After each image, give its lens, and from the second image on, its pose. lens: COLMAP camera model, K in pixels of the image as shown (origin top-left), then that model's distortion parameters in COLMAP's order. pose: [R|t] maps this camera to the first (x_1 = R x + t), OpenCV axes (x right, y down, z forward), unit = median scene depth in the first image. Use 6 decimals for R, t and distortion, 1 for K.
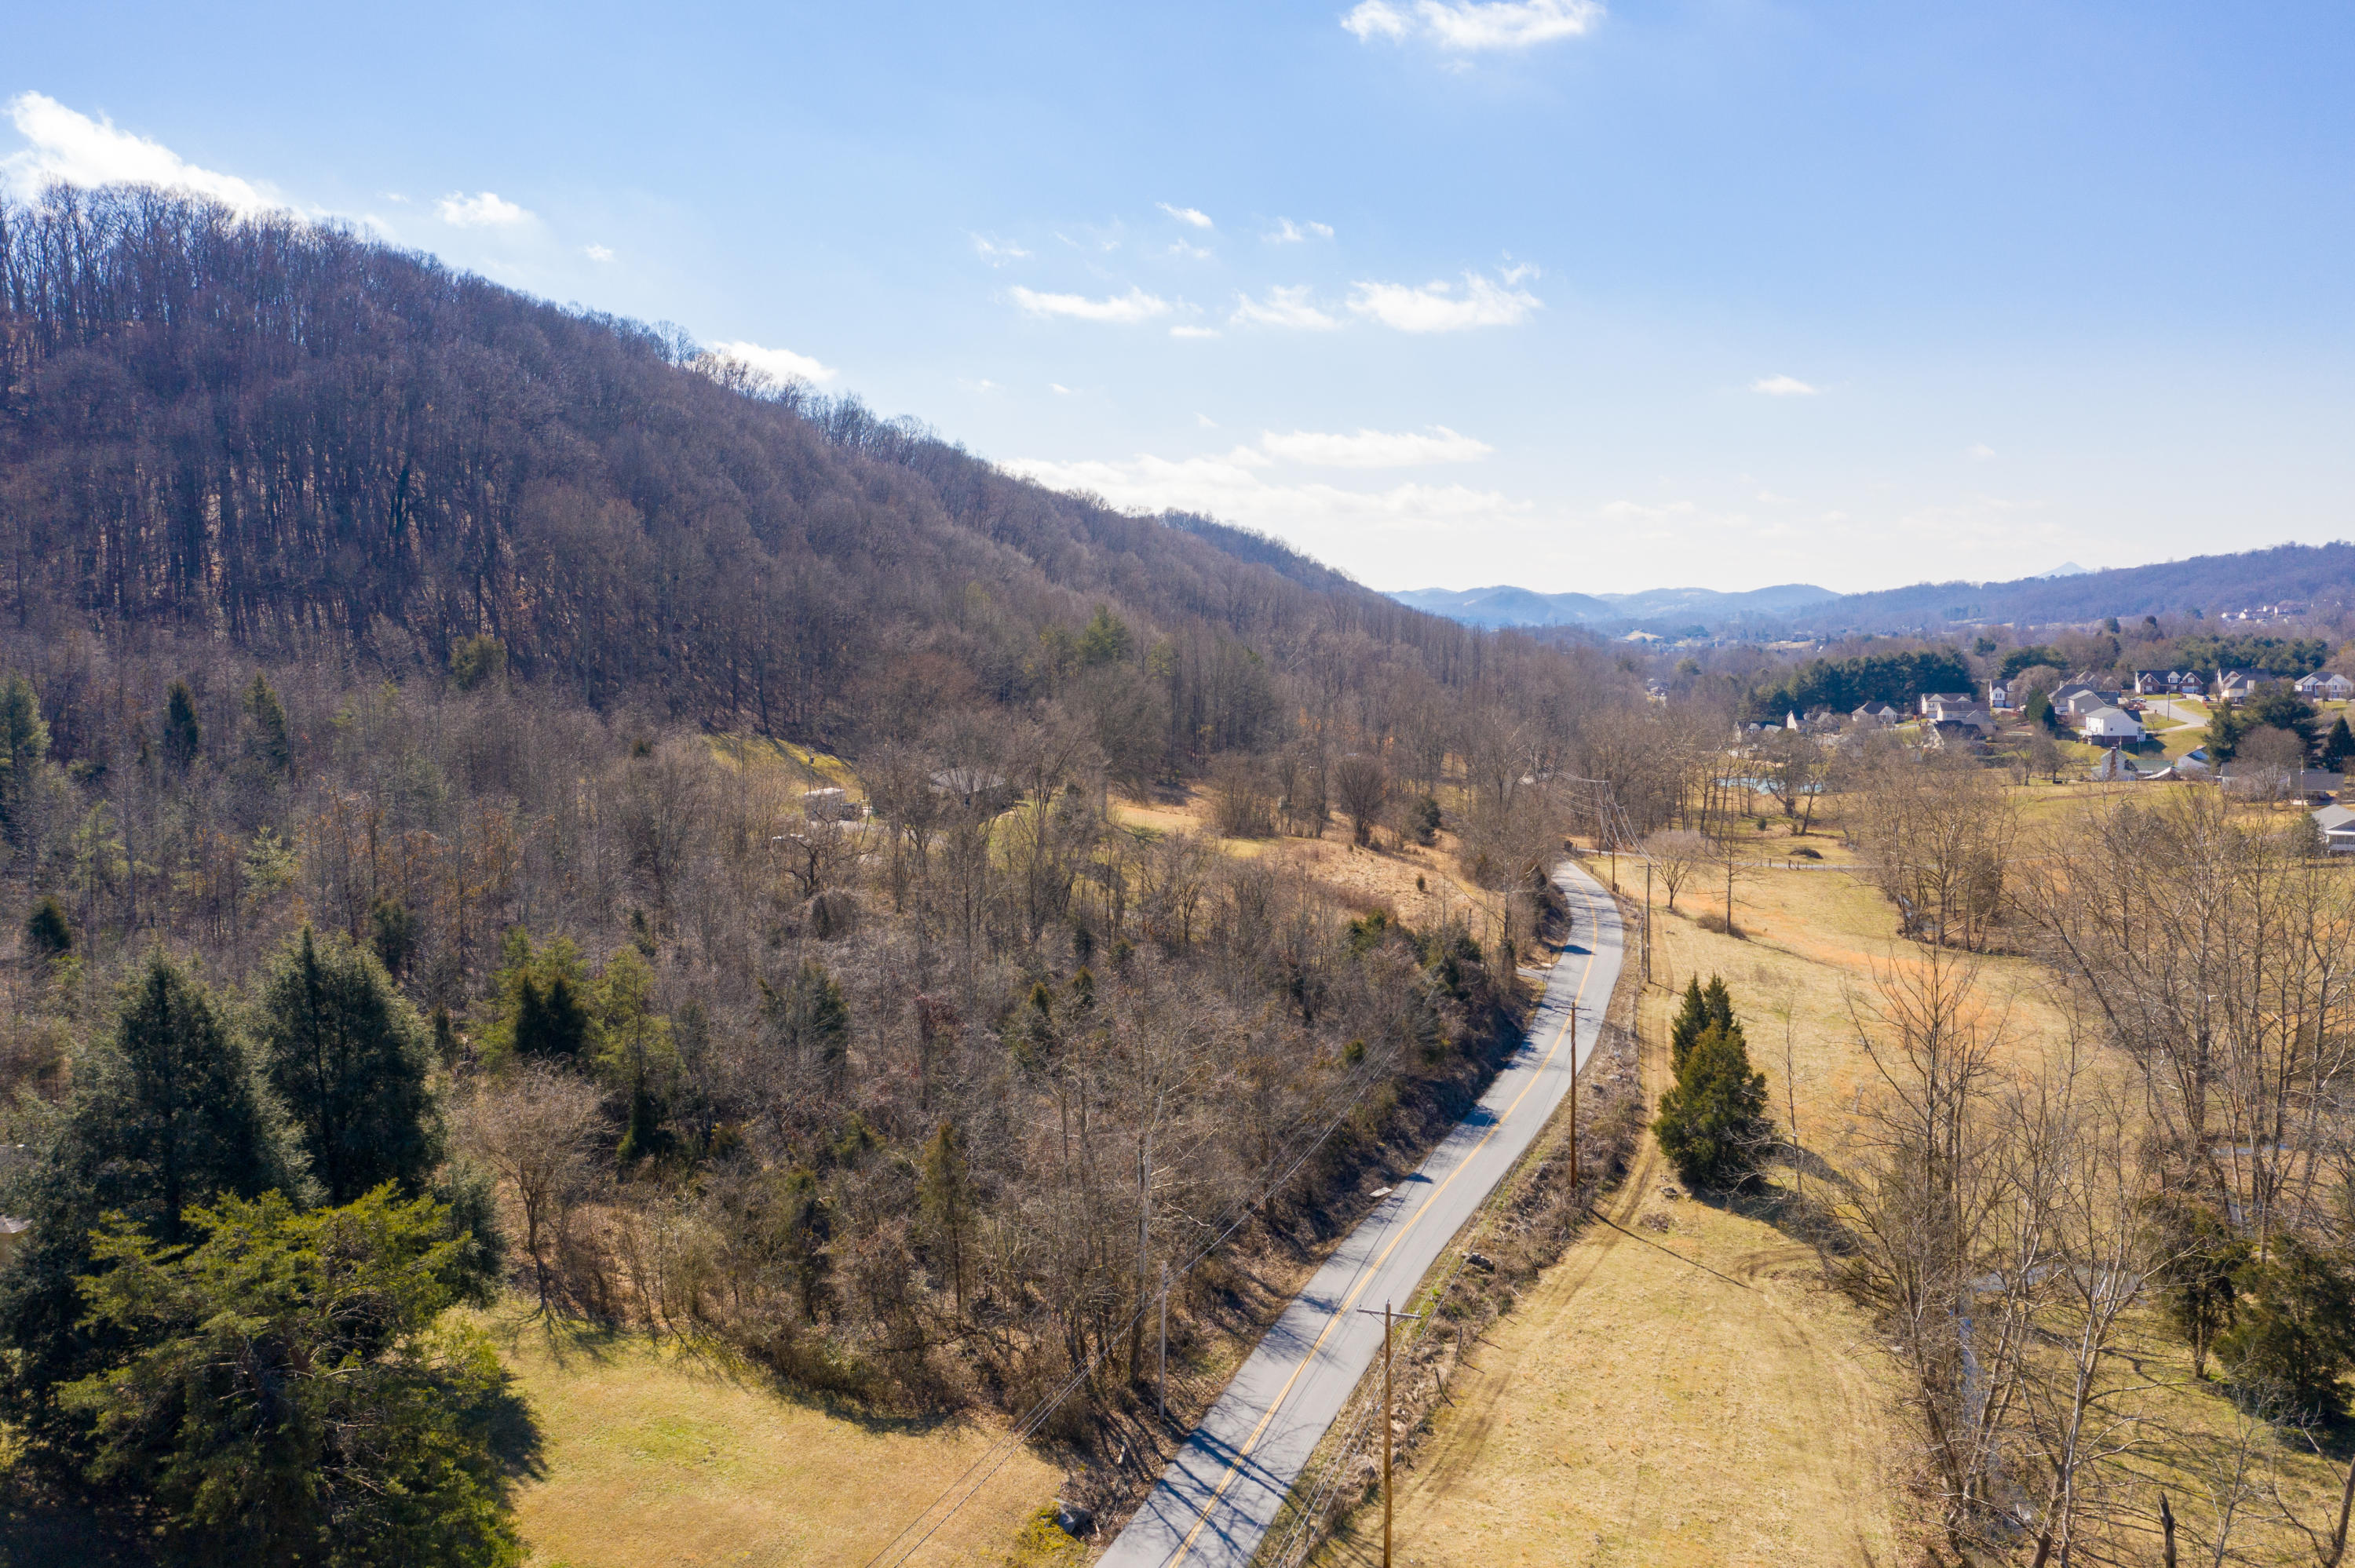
lens RADIAL K [[1867.8, 0, 1178.3], [0, 1867.8, 794.0], [0, 0, 1]] dist [-0.004319, 0.009326]
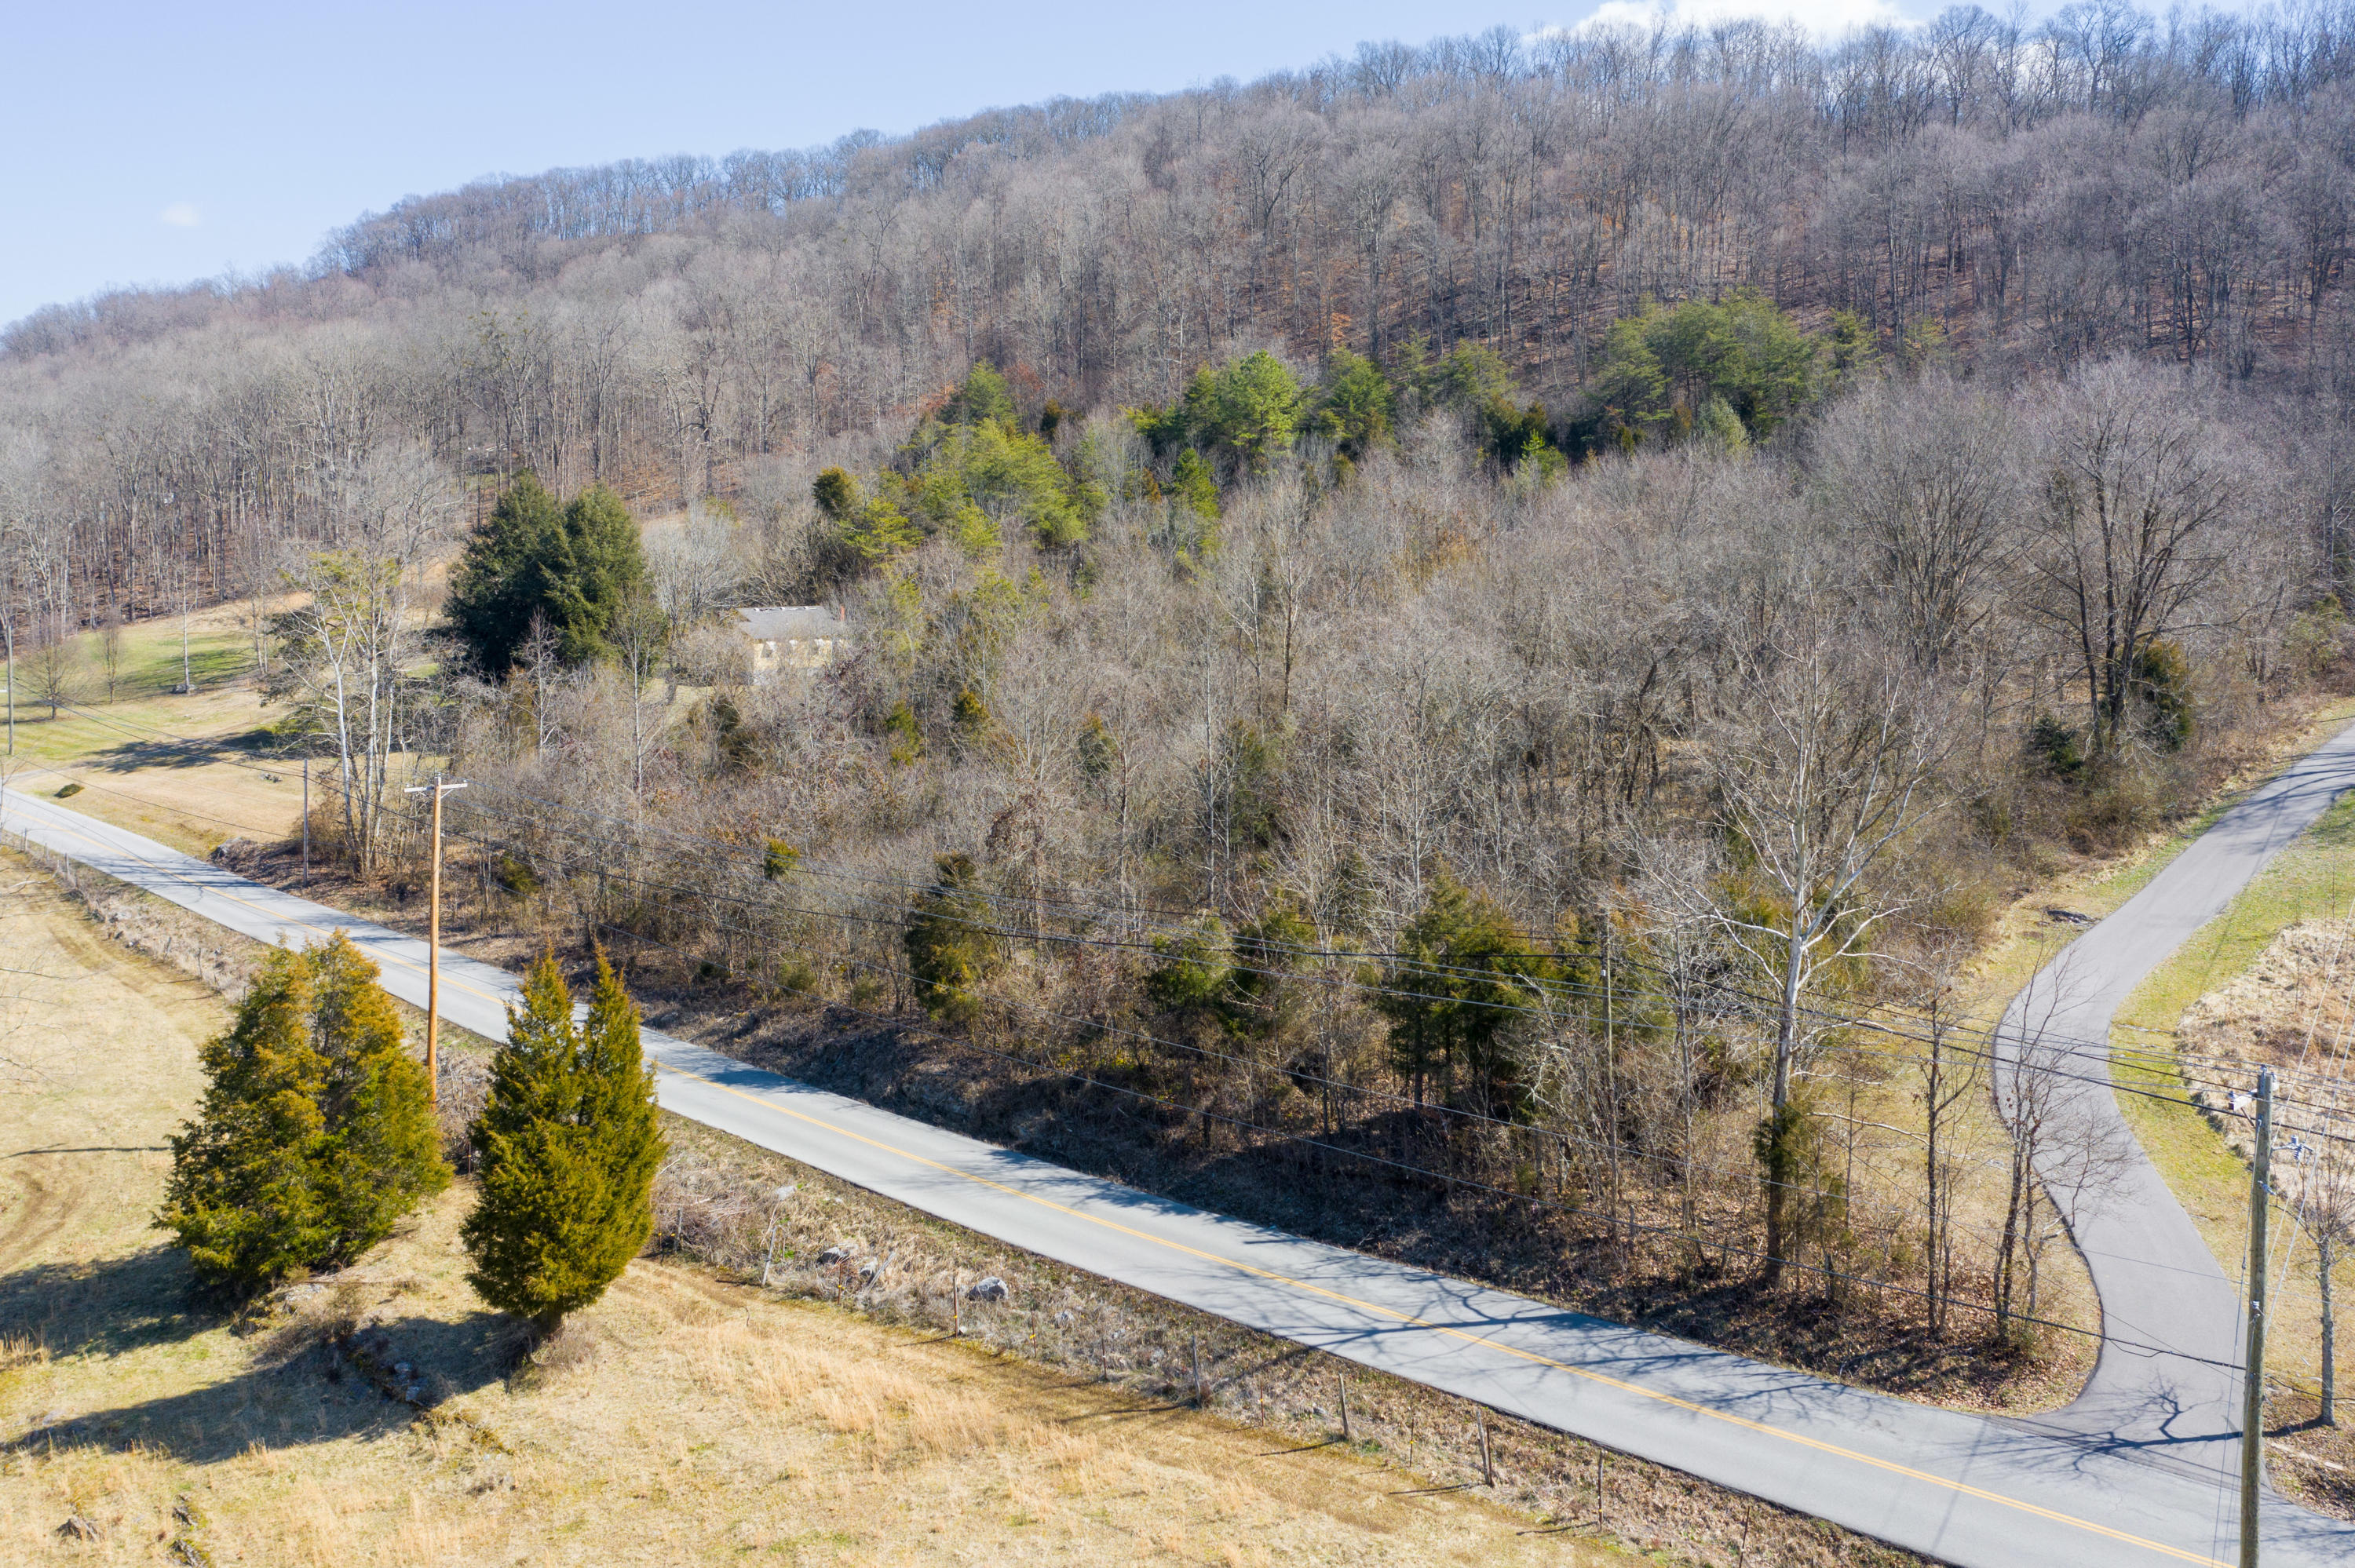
lens RADIAL K [[1939.2, 0, 1151.5], [0, 1939.2, 510.9], [0, 0, 1]] dist [0.006517, -0.004839]
pose [[-0.424511, -0.005867, -0.905404, 0.665281], [-0.091504, 0.995137, 0.036455, -0.015353], [0.900787, 0.098323, -0.422983, 1.439589]]
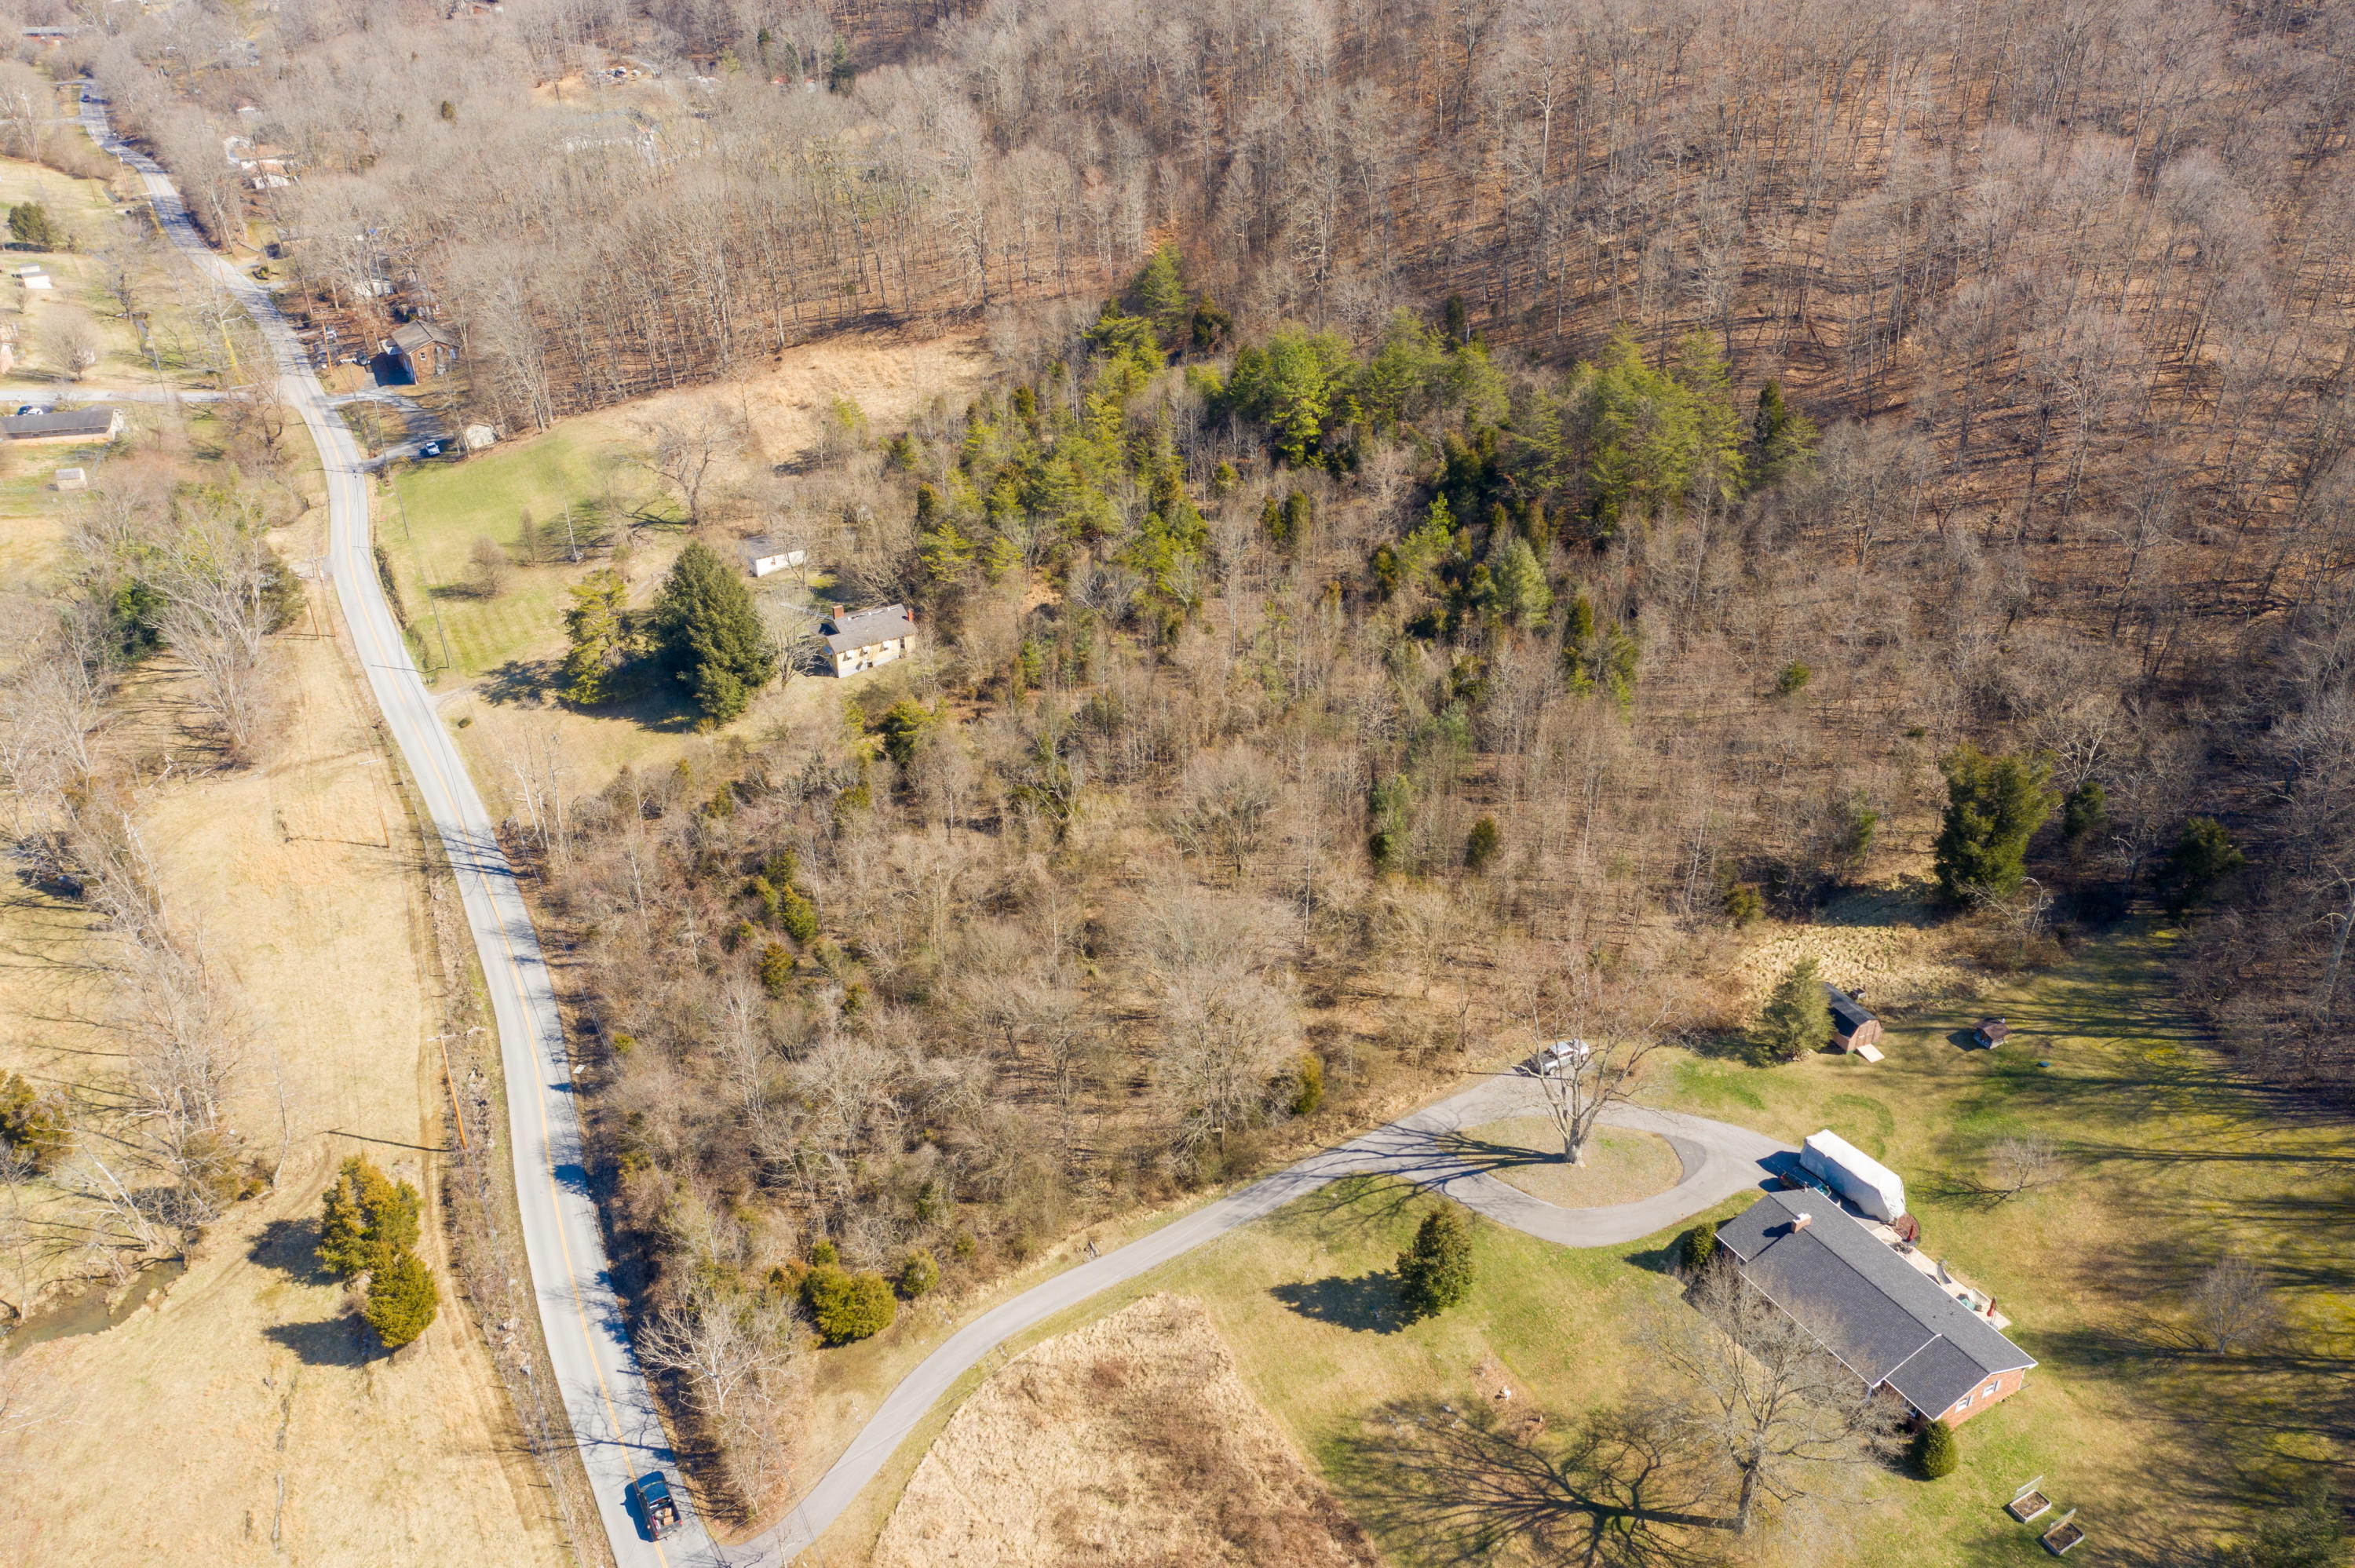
lens RADIAL K [[1867.8, 0, 1185.5], [0, 1867.8, 768.6], [0, 0, 1]] dist [-0.004319, 0.009326]
pose [[-0.700162, 0.350444, -0.622063, 0.603557], [-0.068641, 0.834181, 0.547202, -0.825673], [0.710677, 0.425829, -0.560007, 2.044586]]
